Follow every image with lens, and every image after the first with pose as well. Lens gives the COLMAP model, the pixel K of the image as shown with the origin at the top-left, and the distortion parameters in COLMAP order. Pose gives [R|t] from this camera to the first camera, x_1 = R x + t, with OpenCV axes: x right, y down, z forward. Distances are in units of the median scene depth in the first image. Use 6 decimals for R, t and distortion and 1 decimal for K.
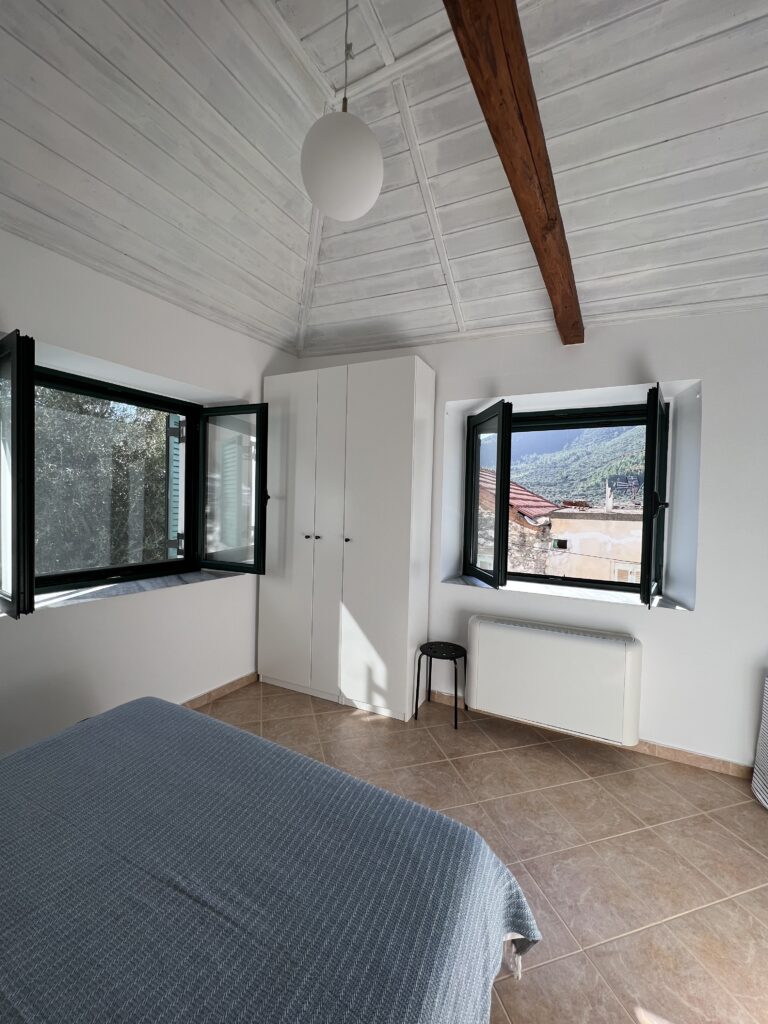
lens RADIAL K [[408.8, 0, 380.3], [0, 408.8, 513.3], [0, 0, 1]] dist [0.004359, -0.000538]
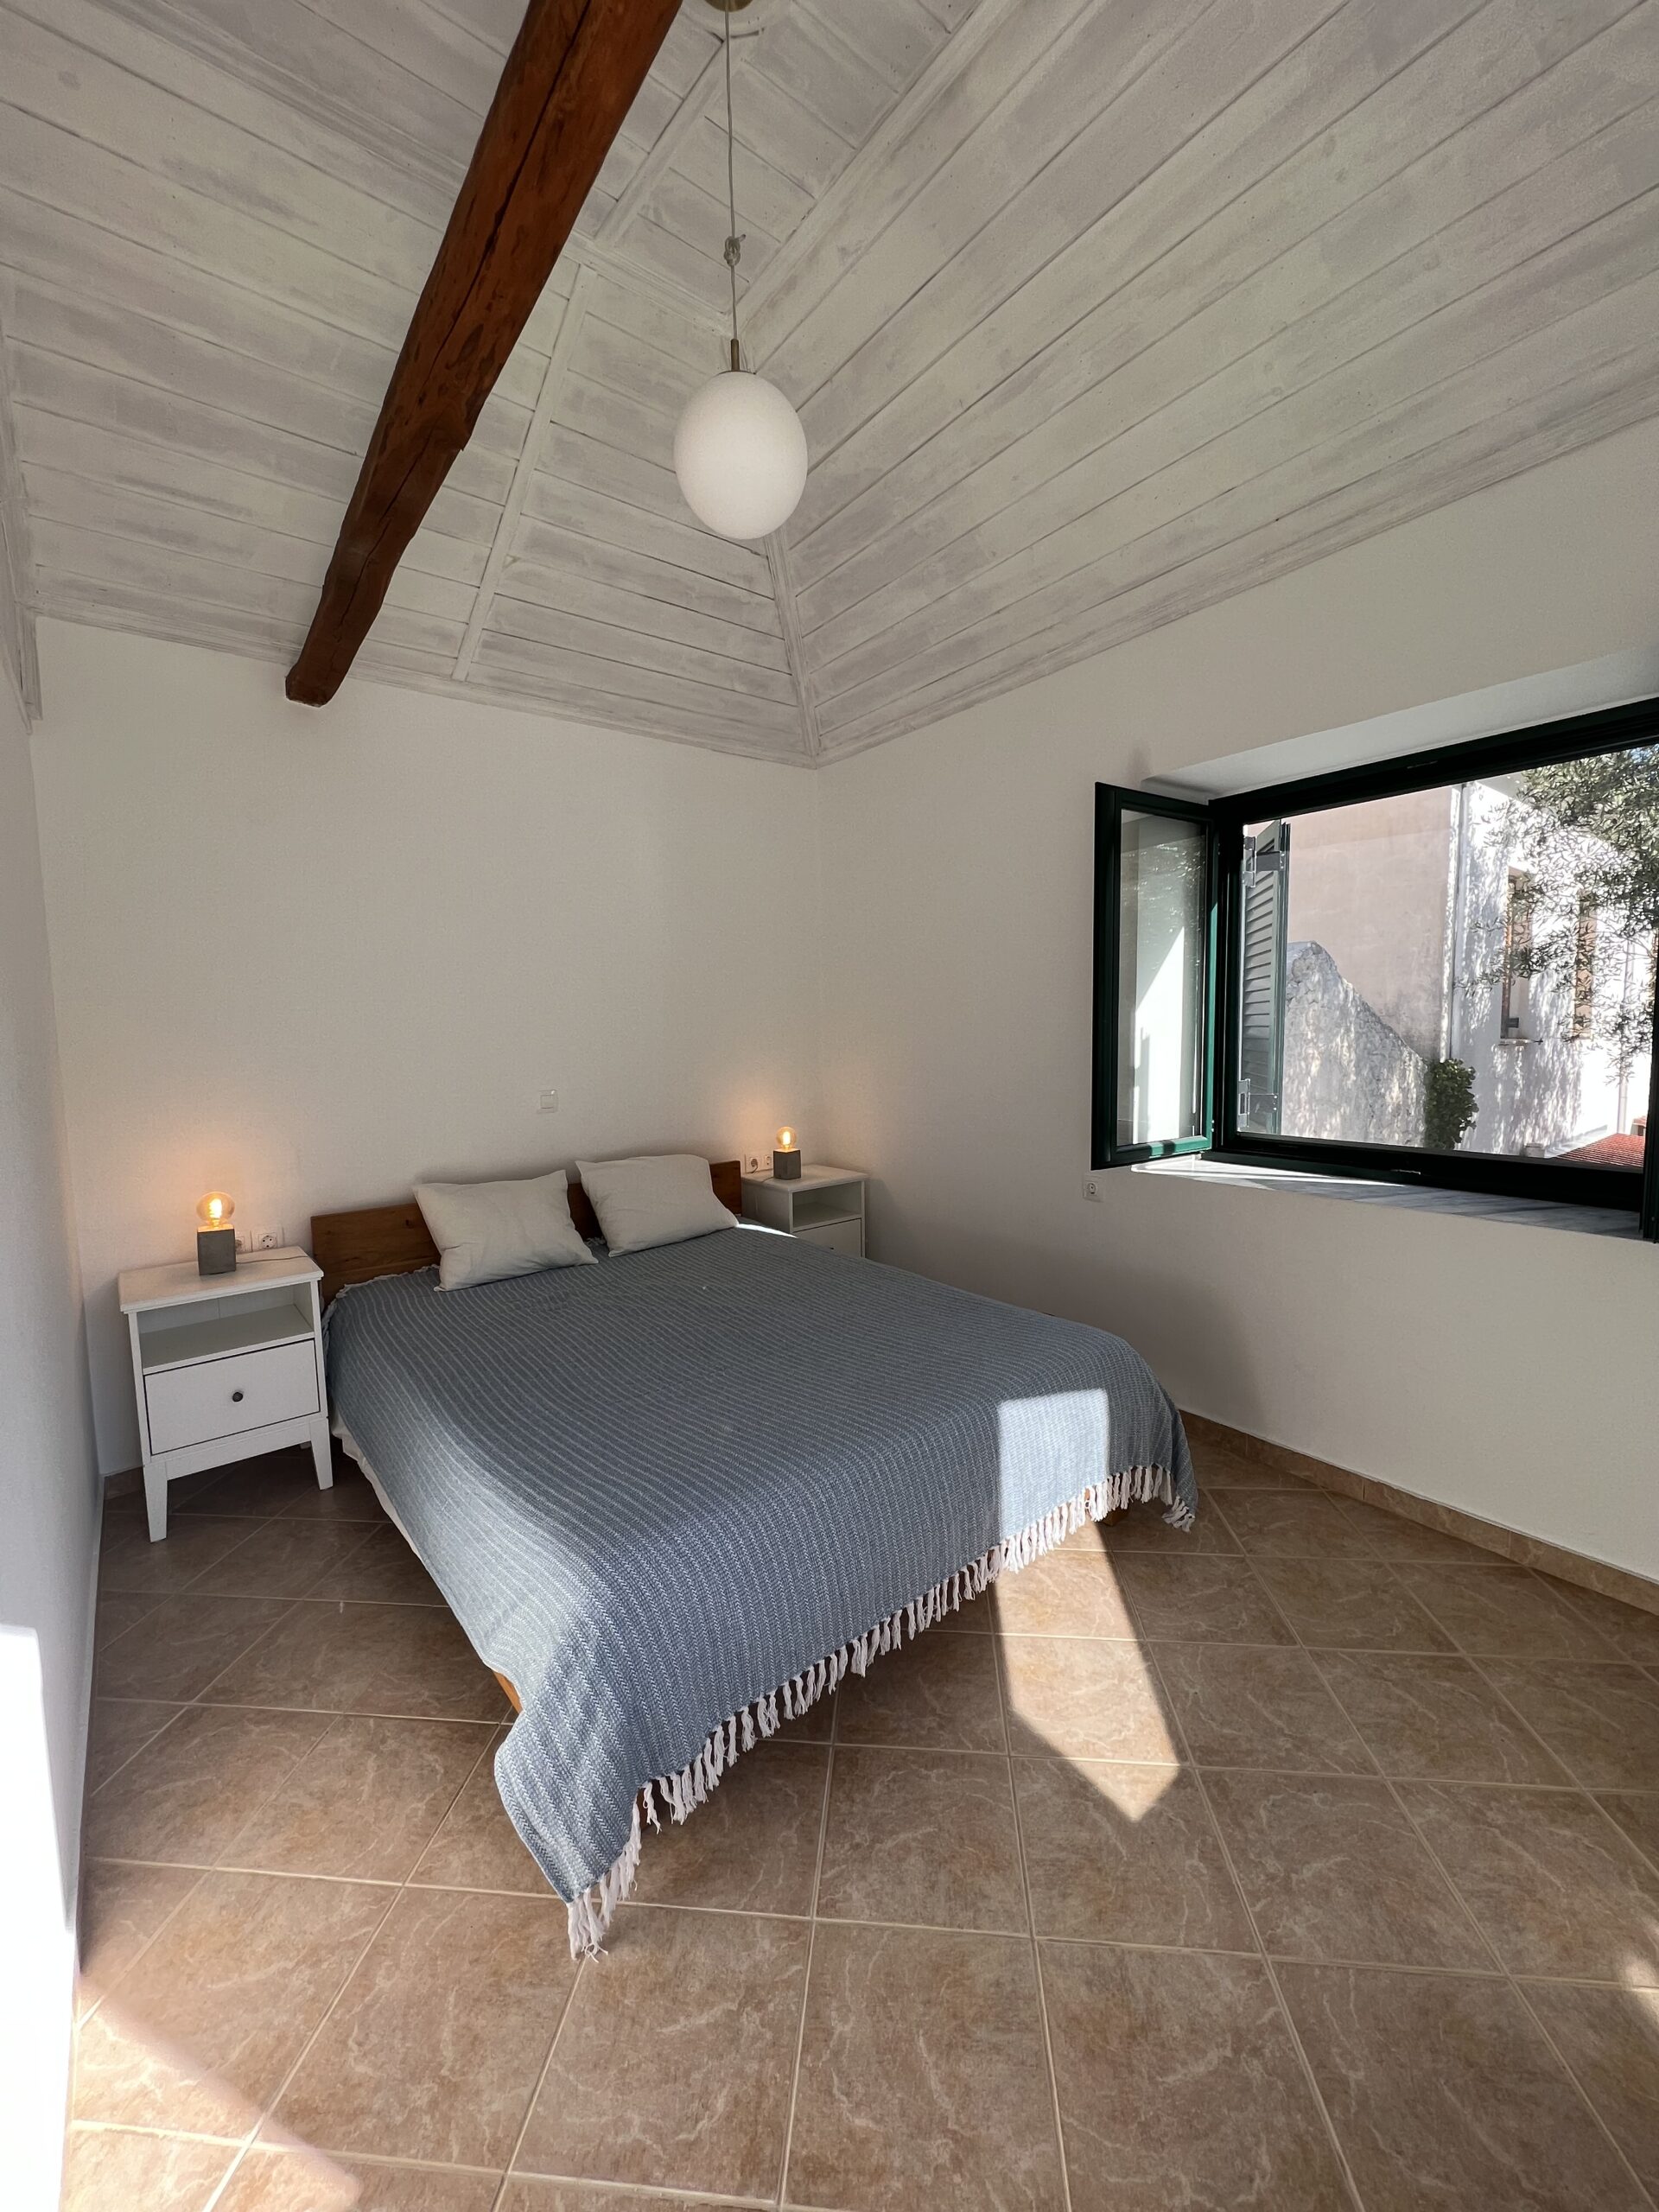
lens RADIAL K [[883.0, 0, 839.4], [0, 883.0, 1106.0], [0, 0, 1]] dist [0.004359, -0.000538]
pose [[-0.363503, 0.068242, -0.929090, 0.550424], [-0.019377, 0.996544, 0.080777, 0.013925], [0.931392, 0.047366, -0.360924, 0.788440]]
